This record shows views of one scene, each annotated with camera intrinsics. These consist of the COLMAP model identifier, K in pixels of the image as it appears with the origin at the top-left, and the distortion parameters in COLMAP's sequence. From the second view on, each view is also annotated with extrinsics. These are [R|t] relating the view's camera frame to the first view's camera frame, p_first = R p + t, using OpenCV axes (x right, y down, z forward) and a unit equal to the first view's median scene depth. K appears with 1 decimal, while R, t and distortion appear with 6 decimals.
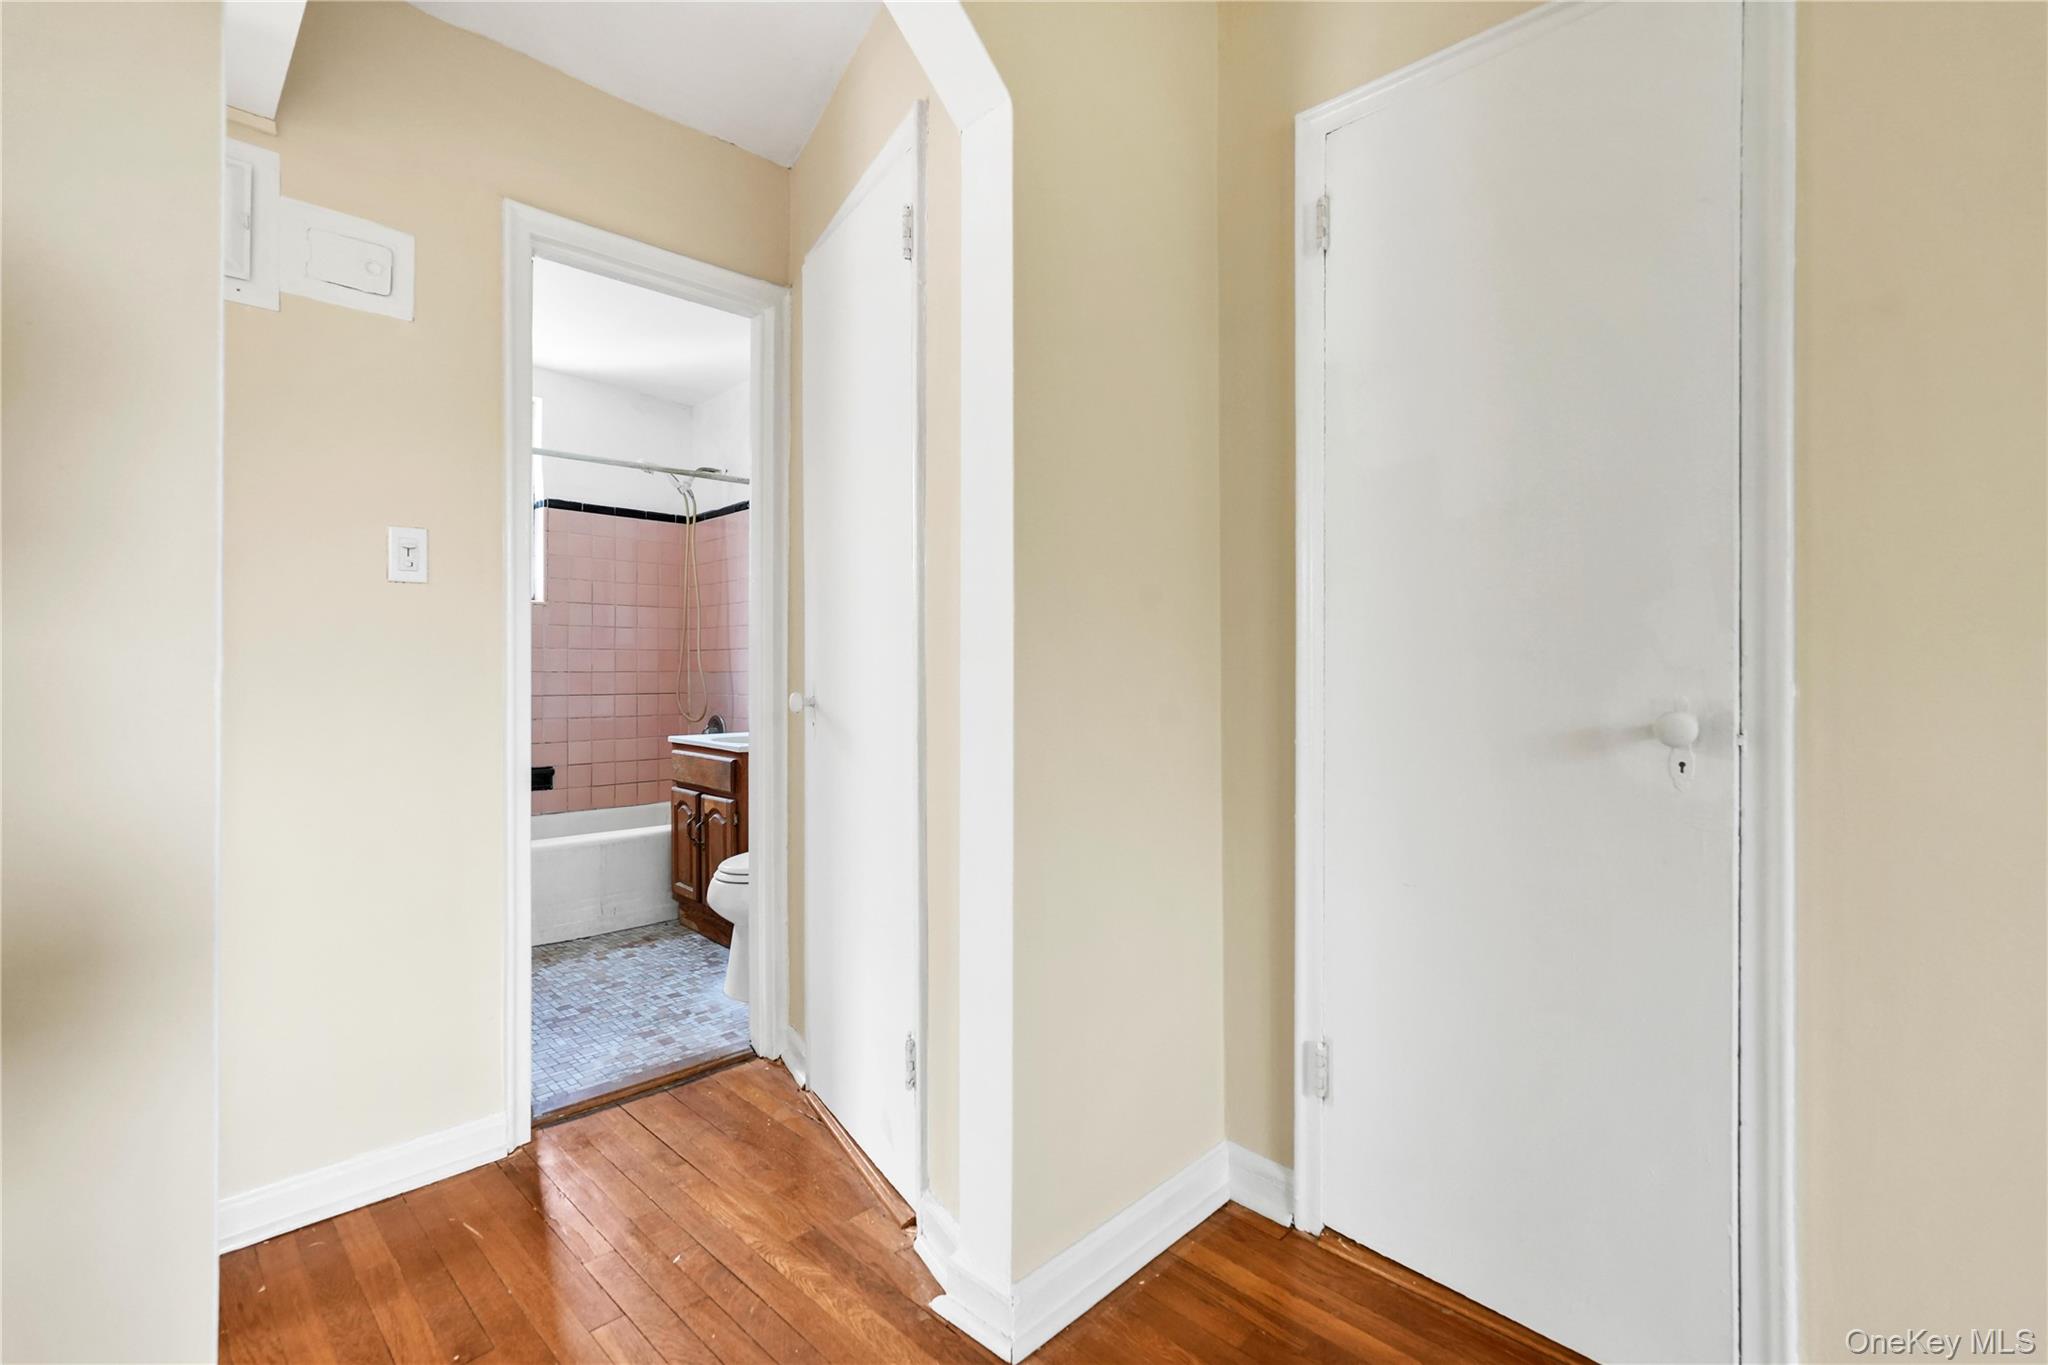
lens RADIAL K [[921.8, 0, 1024.0], [0, 921.8, 682.5], [0, 0, 1]] dist [-0.013138, -0.000330]
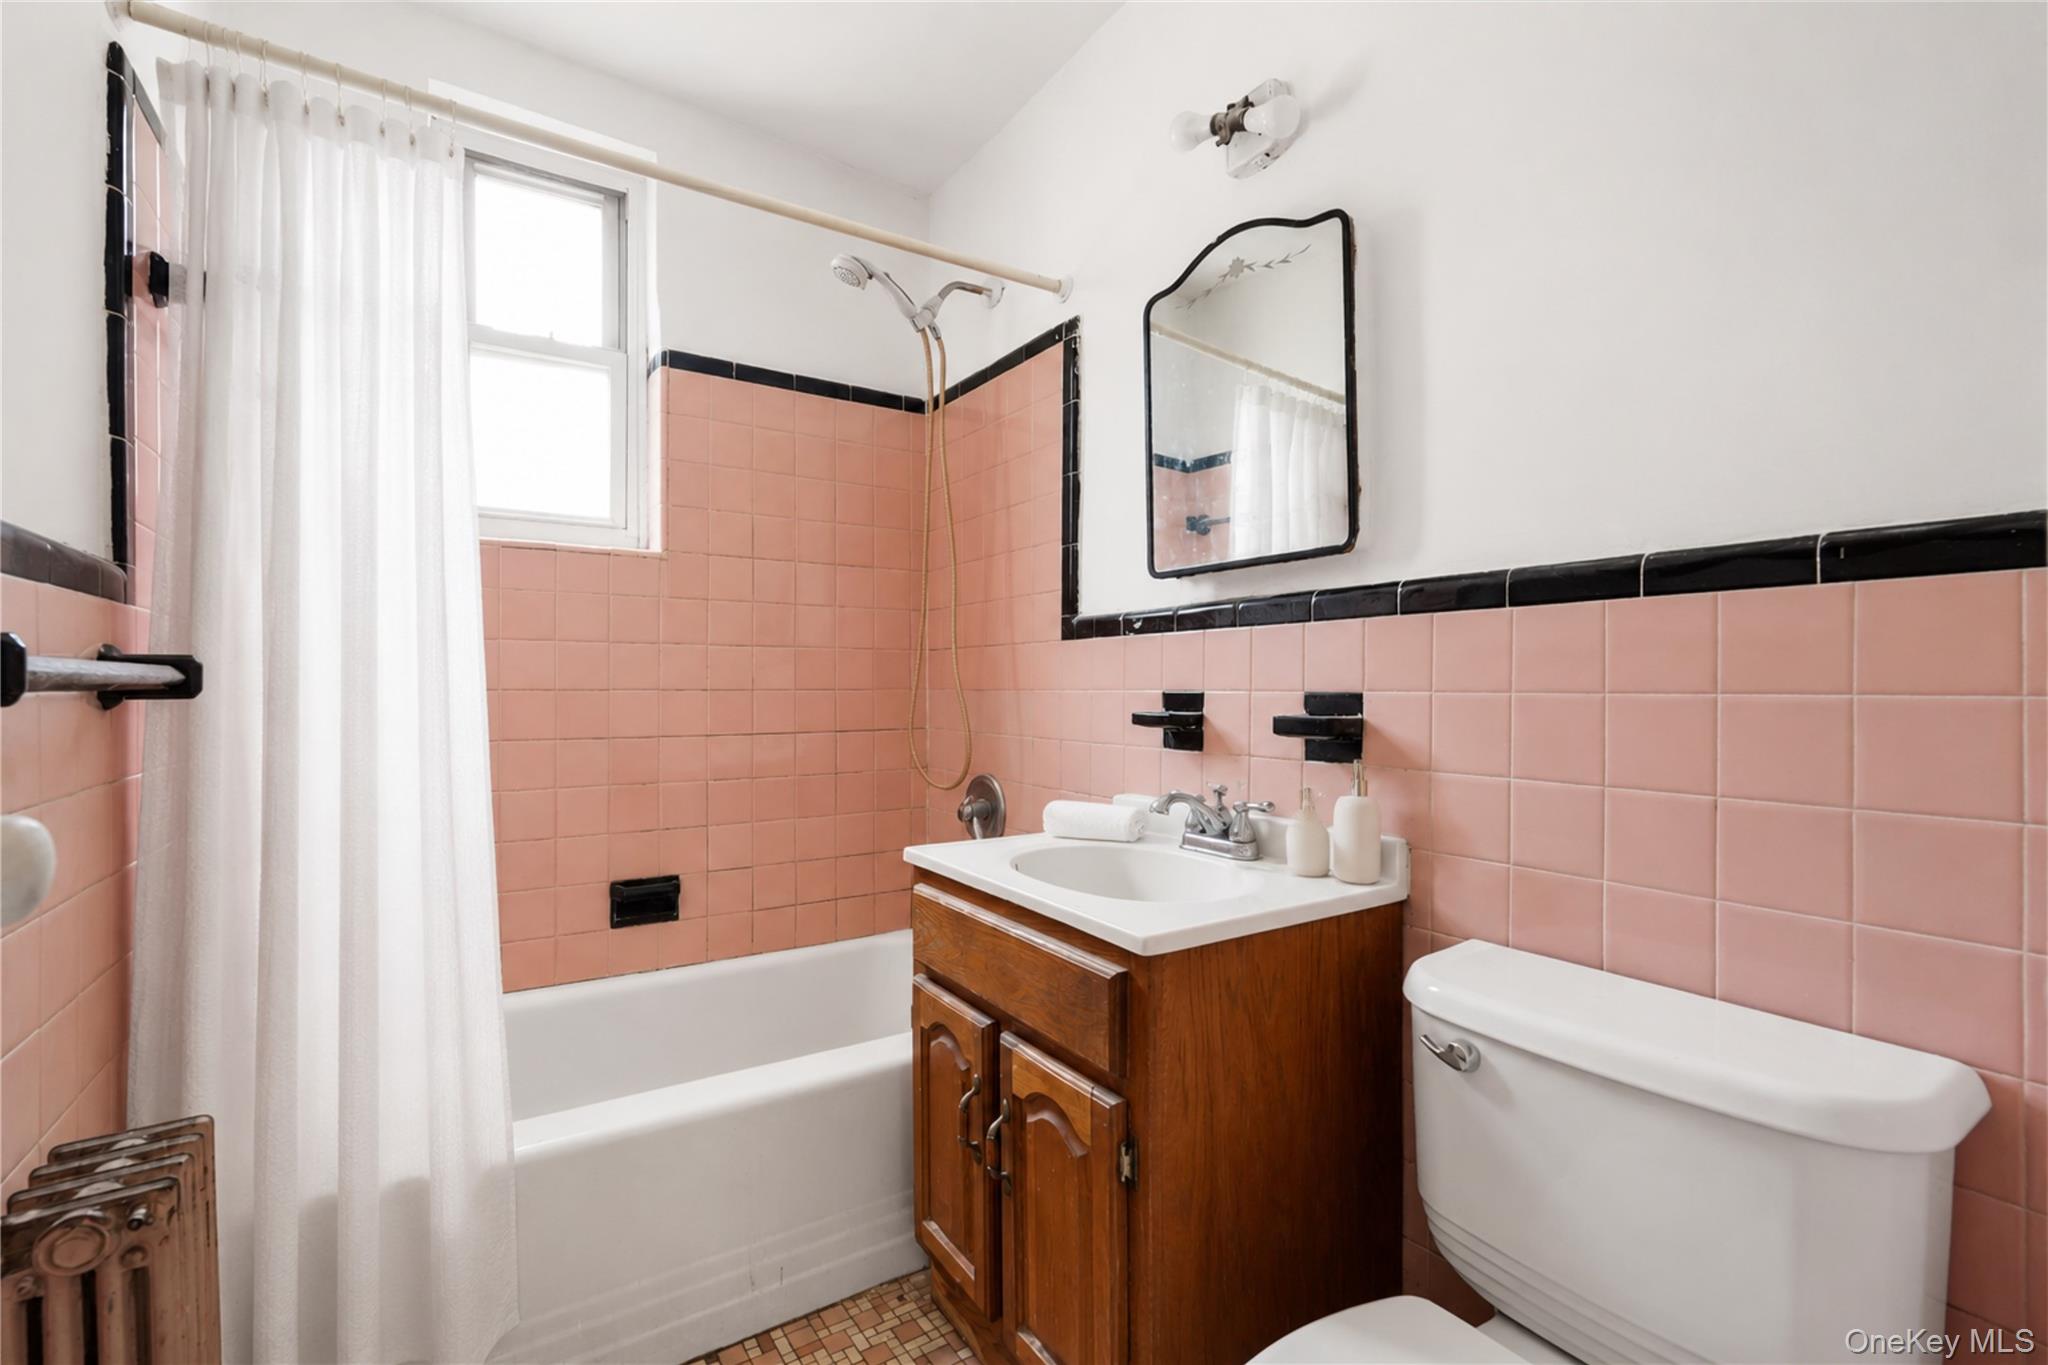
lens RADIAL K [[921.8, 0, 1024.0], [0, 921.8, 682.5], [0, 0, 1]] dist [-0.013138, -0.000330]
pose [[0.980553, -0.003744, -0.196218, -0.252103], [0.001591, 0.999937, -0.011130, -0.010827], [0.196248, 0.010601, 0.980497, 0.603406]]
